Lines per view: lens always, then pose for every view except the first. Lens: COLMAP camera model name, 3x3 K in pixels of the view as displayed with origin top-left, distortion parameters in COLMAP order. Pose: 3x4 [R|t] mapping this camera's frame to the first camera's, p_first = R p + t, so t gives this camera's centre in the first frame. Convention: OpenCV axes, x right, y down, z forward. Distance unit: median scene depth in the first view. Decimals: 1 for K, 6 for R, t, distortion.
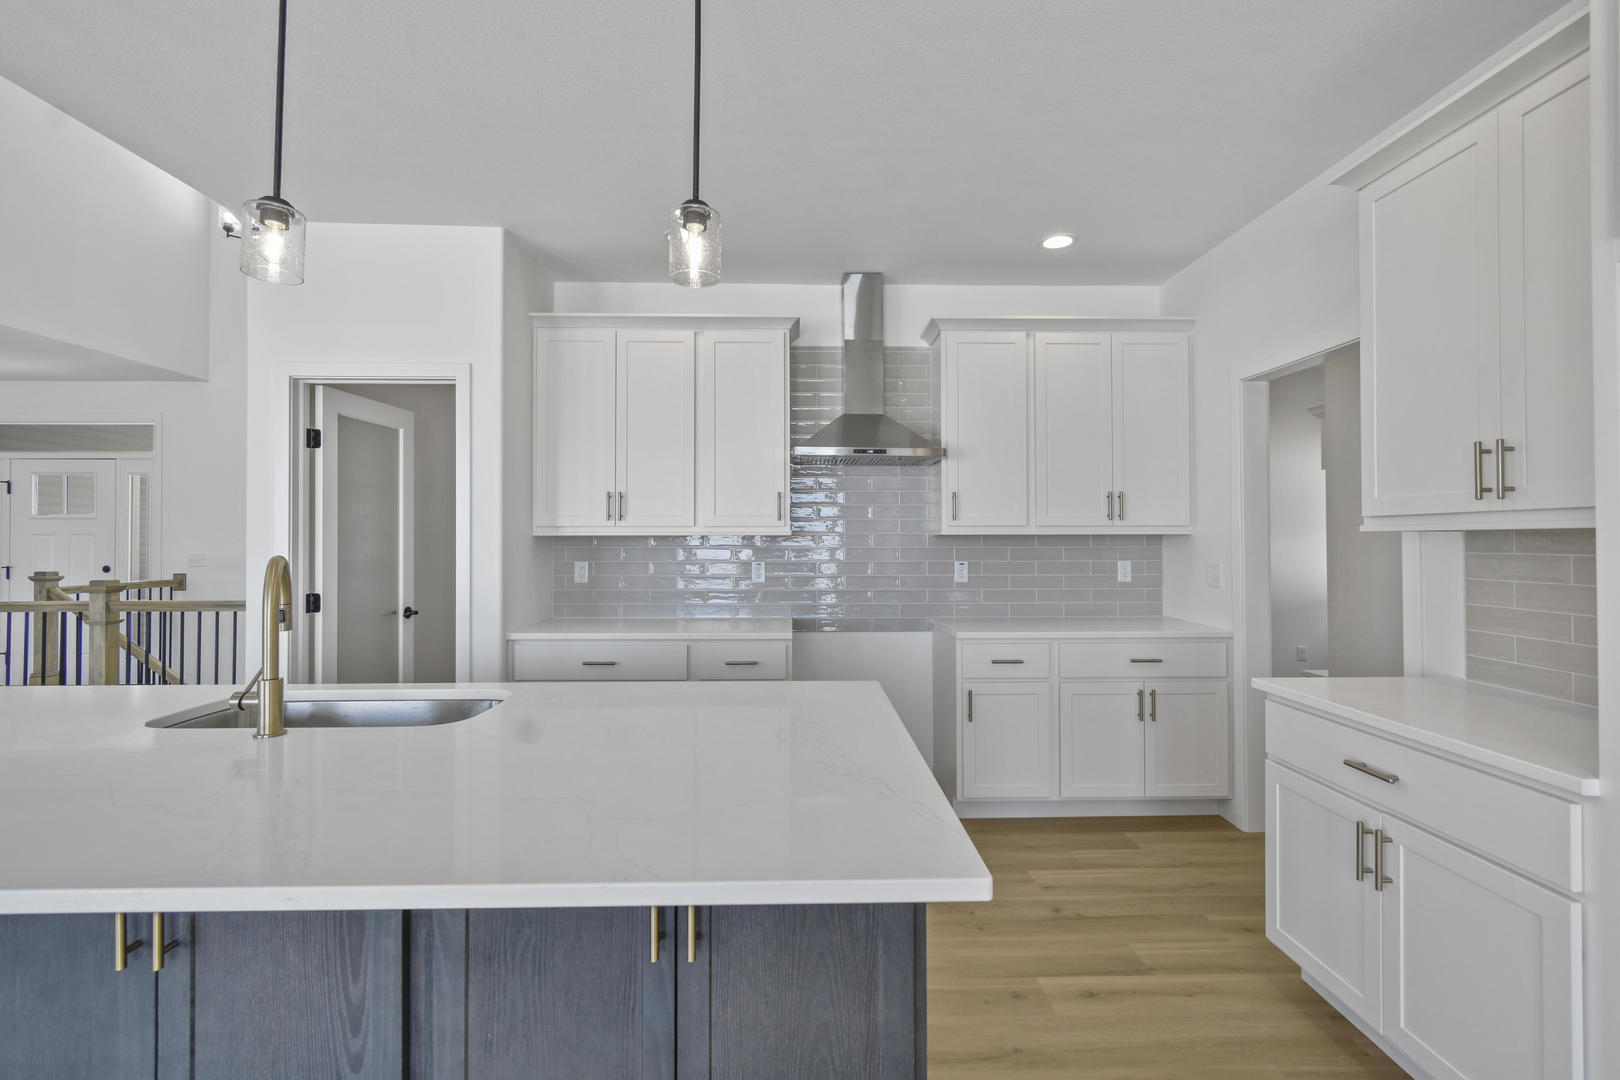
lens RADIAL K [[710.0, 0, 810.0], [0, 710.0, 540.0], [0, 0, 1]] dist [-0.000725, -0.000116]
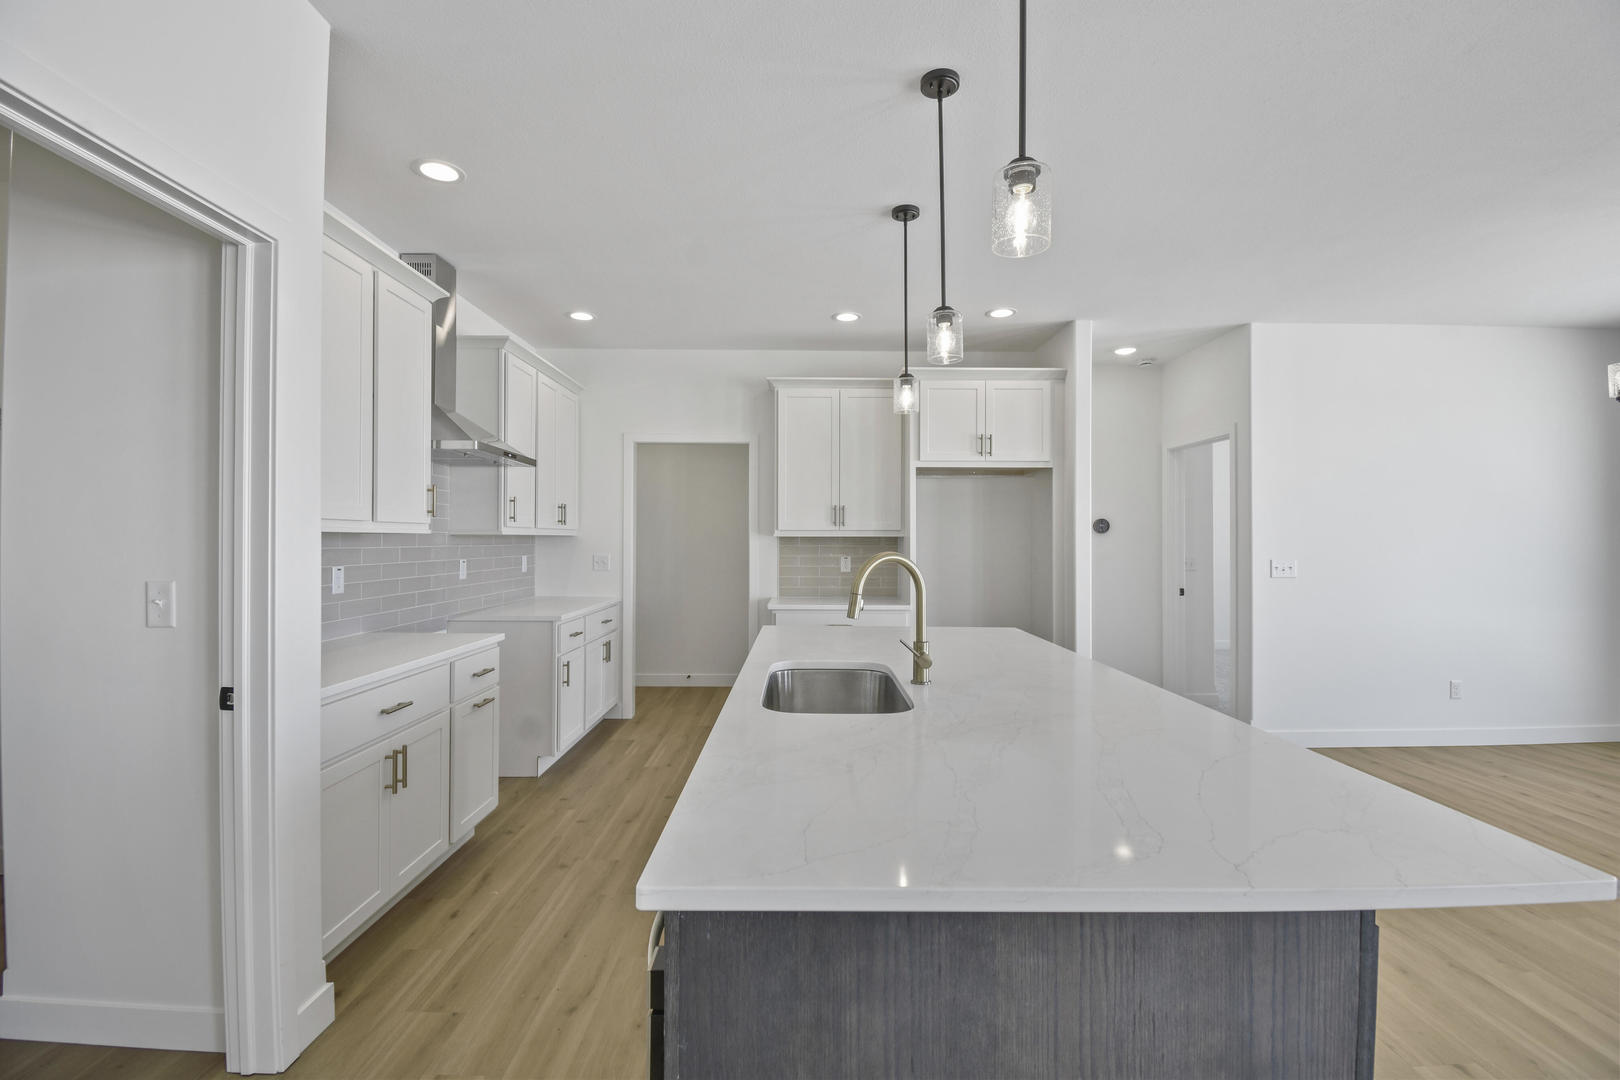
lens RADIAL K [[710.0, 0, 810.0], [0, 710.0, 540.0], [0, 0, 1]] dist [-0.000725, -0.000116]
pose [[0.024840, 0.001252, 0.999691, -1.028058], [-0.002499, 0.999996, -0.001190, 0.000898], [-0.999688, -0.002469, 0.024843, 0.562594]]
